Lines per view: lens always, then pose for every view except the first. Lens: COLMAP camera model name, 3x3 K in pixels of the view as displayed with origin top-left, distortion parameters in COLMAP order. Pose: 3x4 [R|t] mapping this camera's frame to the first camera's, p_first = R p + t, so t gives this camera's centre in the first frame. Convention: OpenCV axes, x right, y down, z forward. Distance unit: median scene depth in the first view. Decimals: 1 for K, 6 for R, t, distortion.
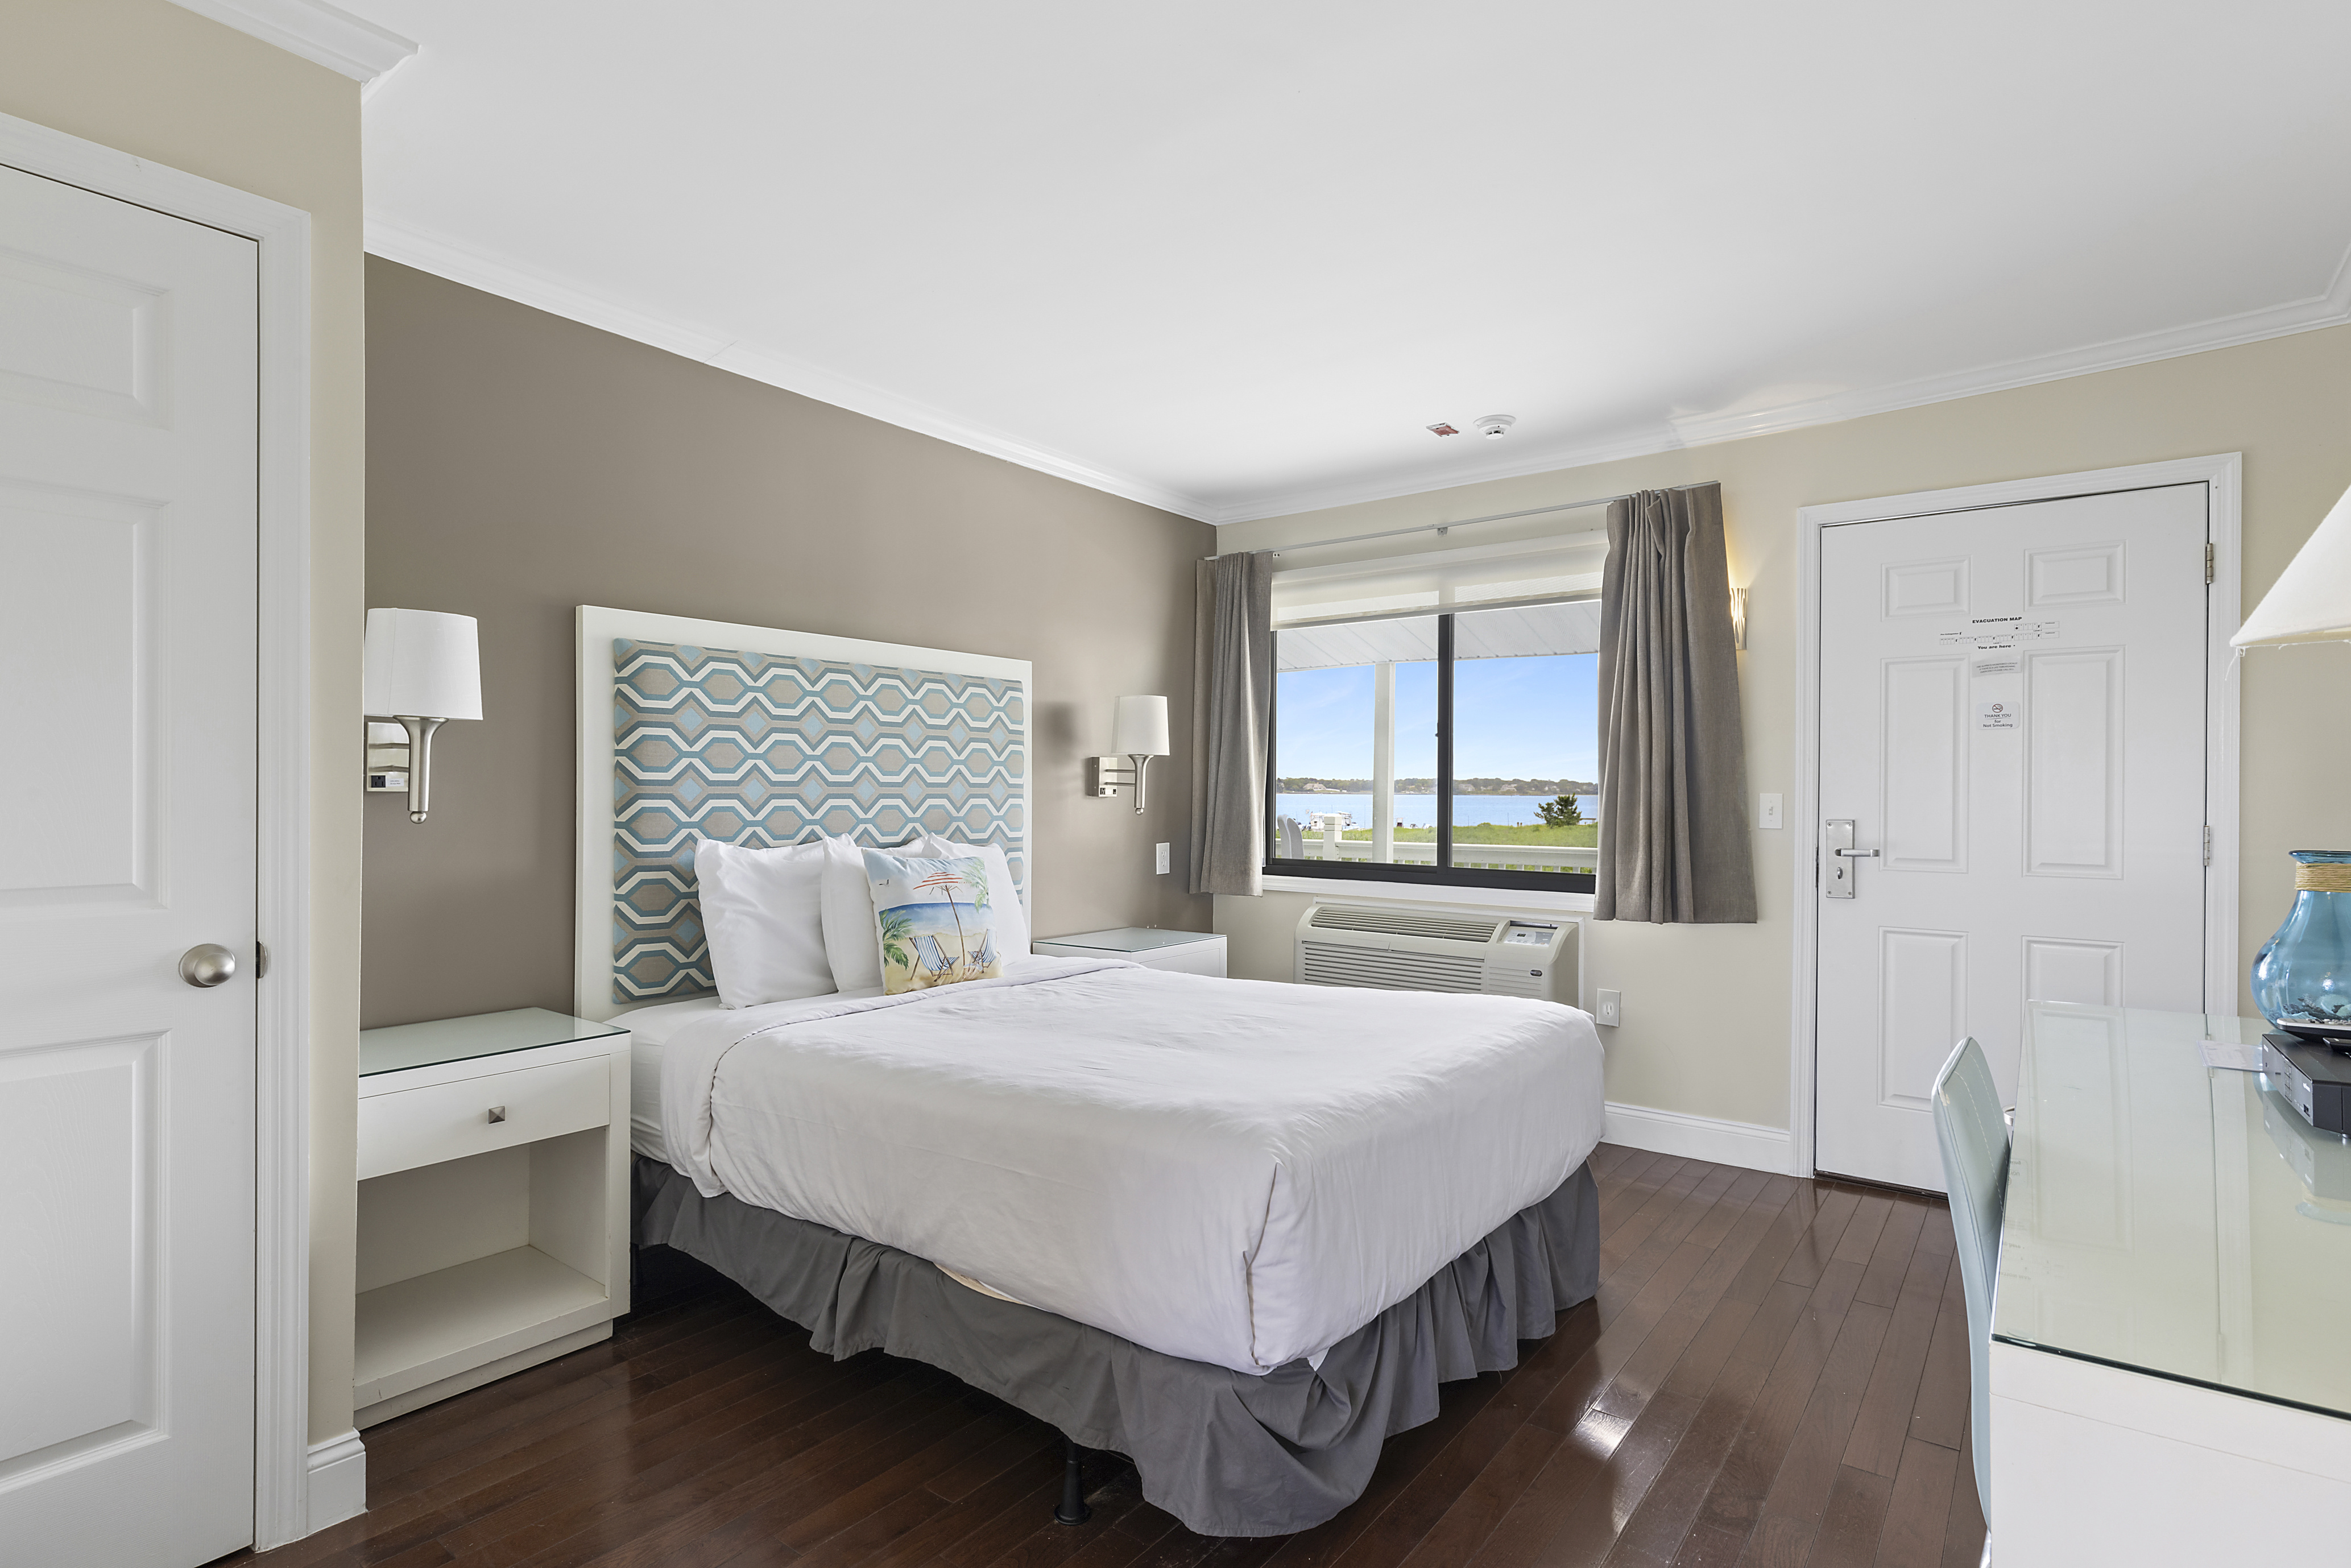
lens RADIAL K [[1158.0, 0, 1175.5], [0, 1158.0, 784.0], [0, 0, 1]] dist [-0.000148, 0.000015]
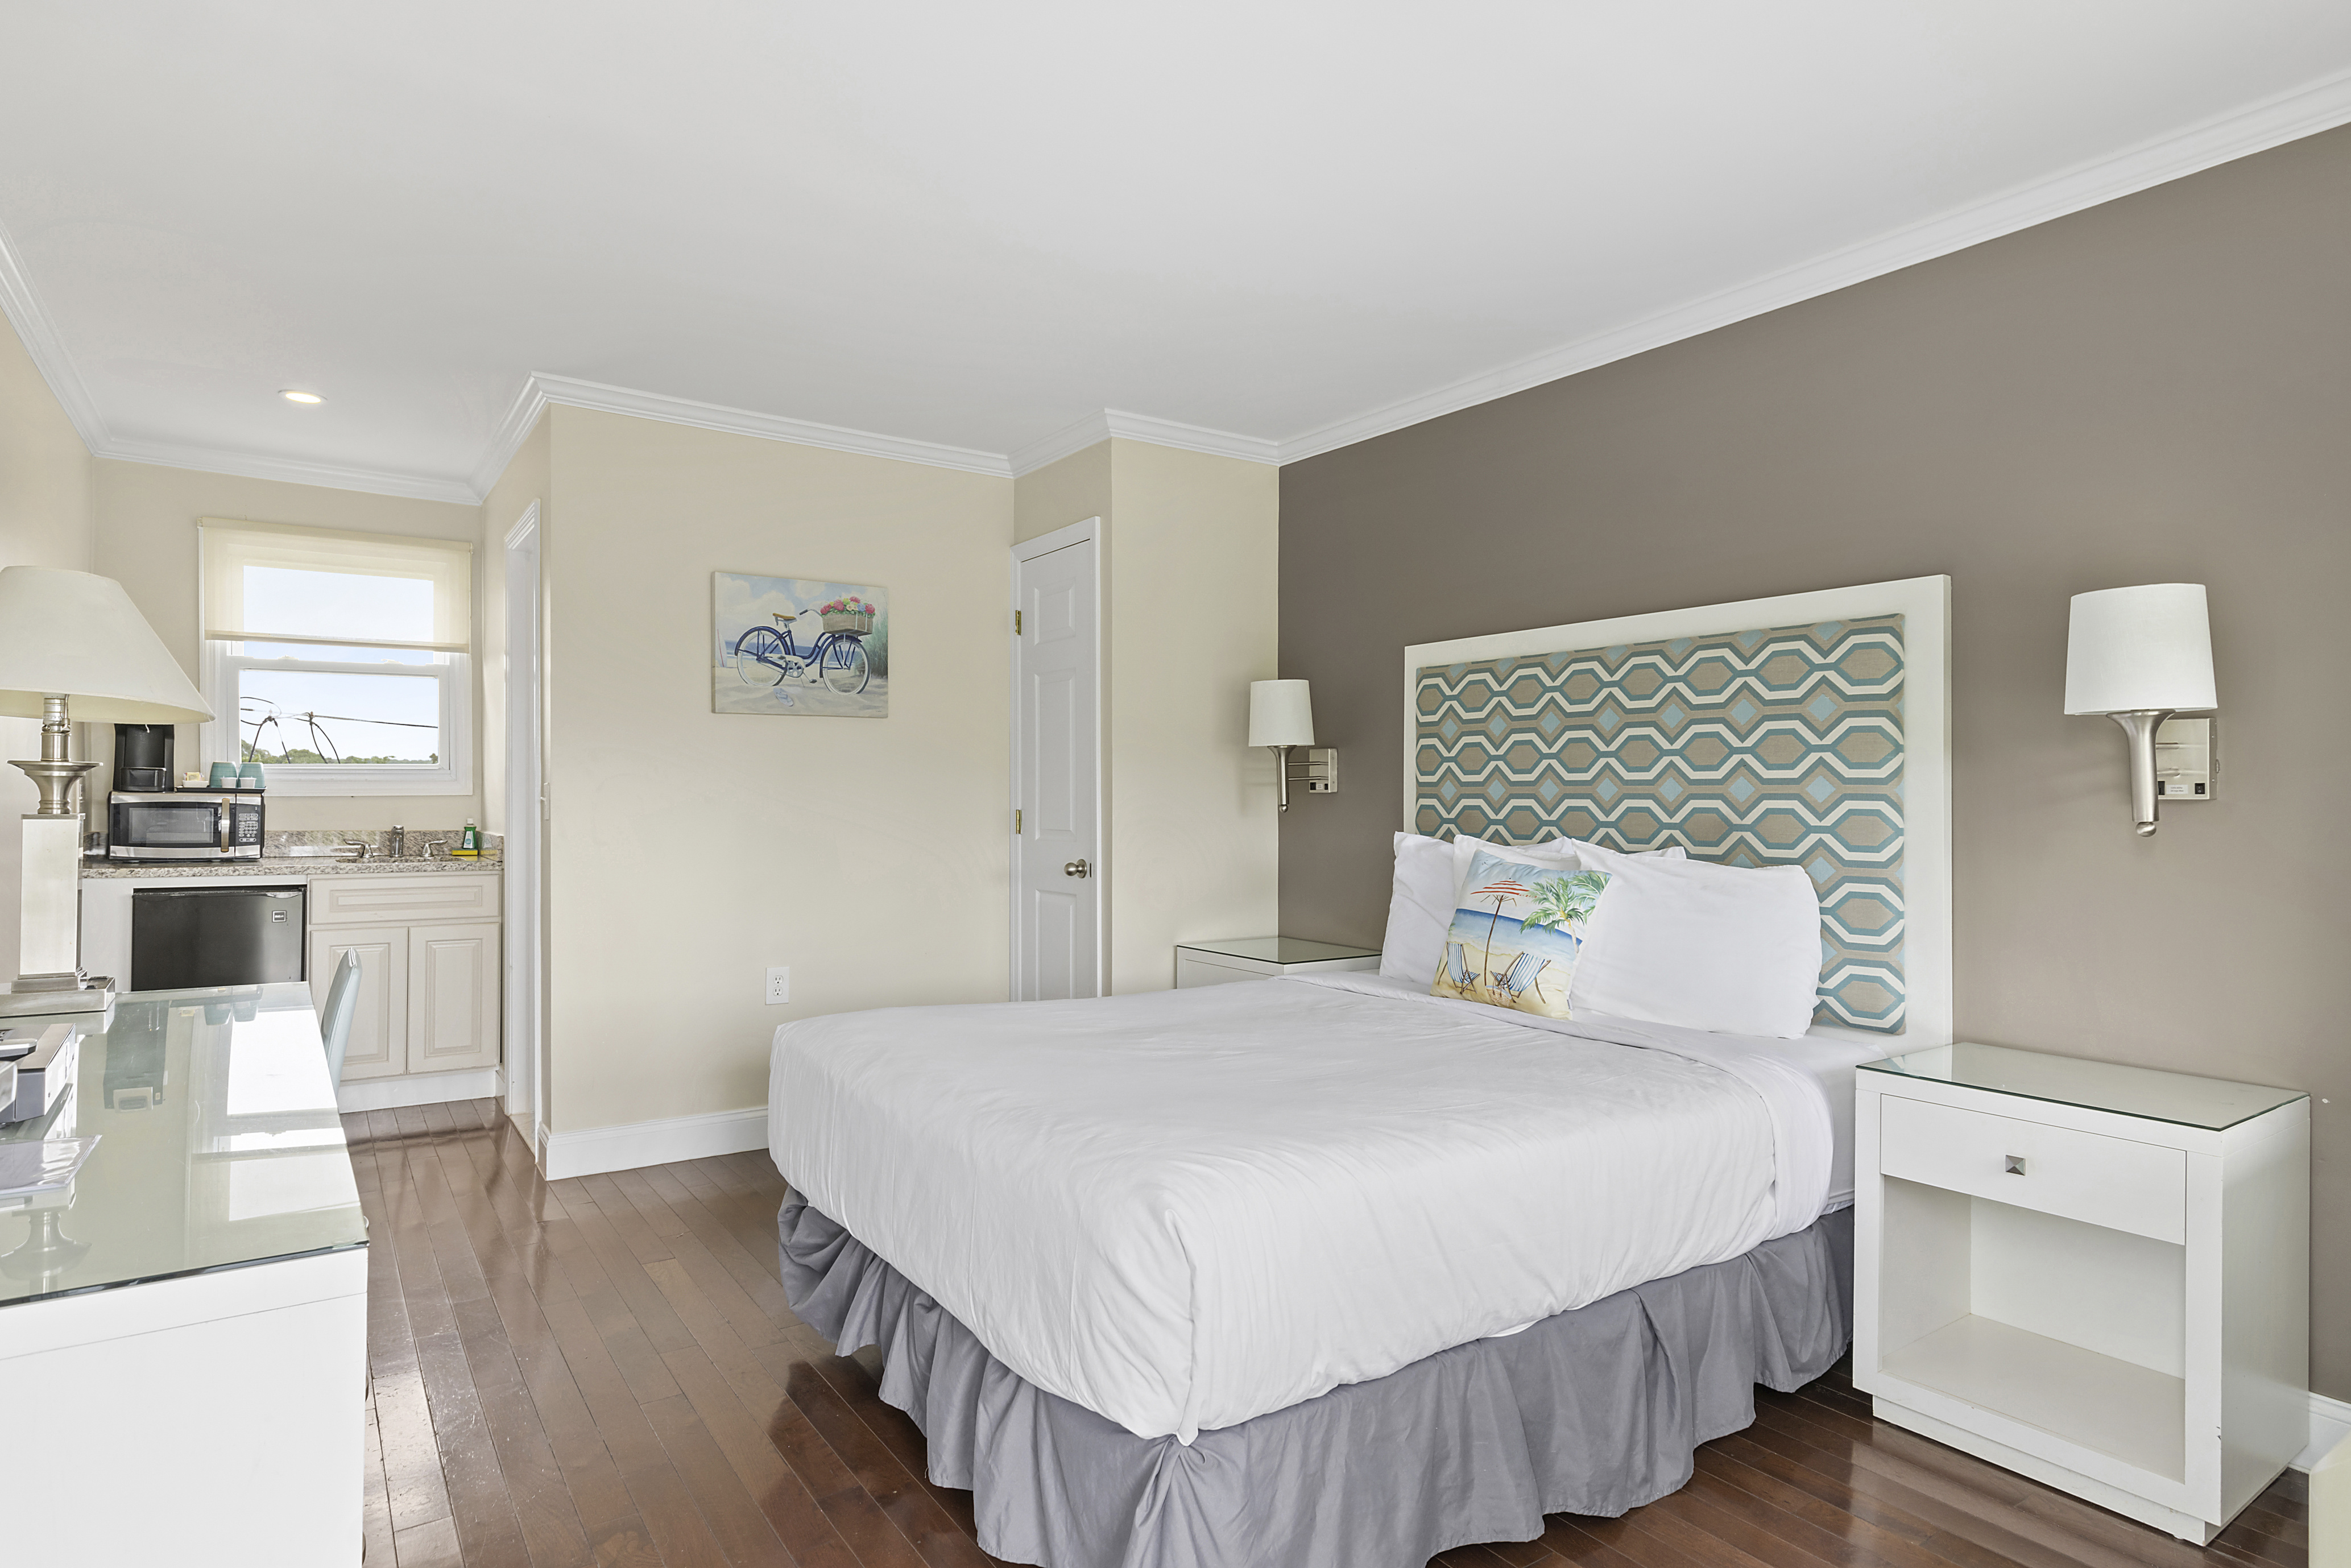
lens RADIAL K [[1294.6, 0, 1175.5], [0, 1294.6, 784.0], [0, 0, 1]] dist [0.000769, -0.000033]
pose [[-0.317038, -0.007079, -0.948386, 0.795064], [0.007464, 0.999923, -0.009958, 0.008821], [0.948383, -0.010236, -0.316961, 1.032793]]
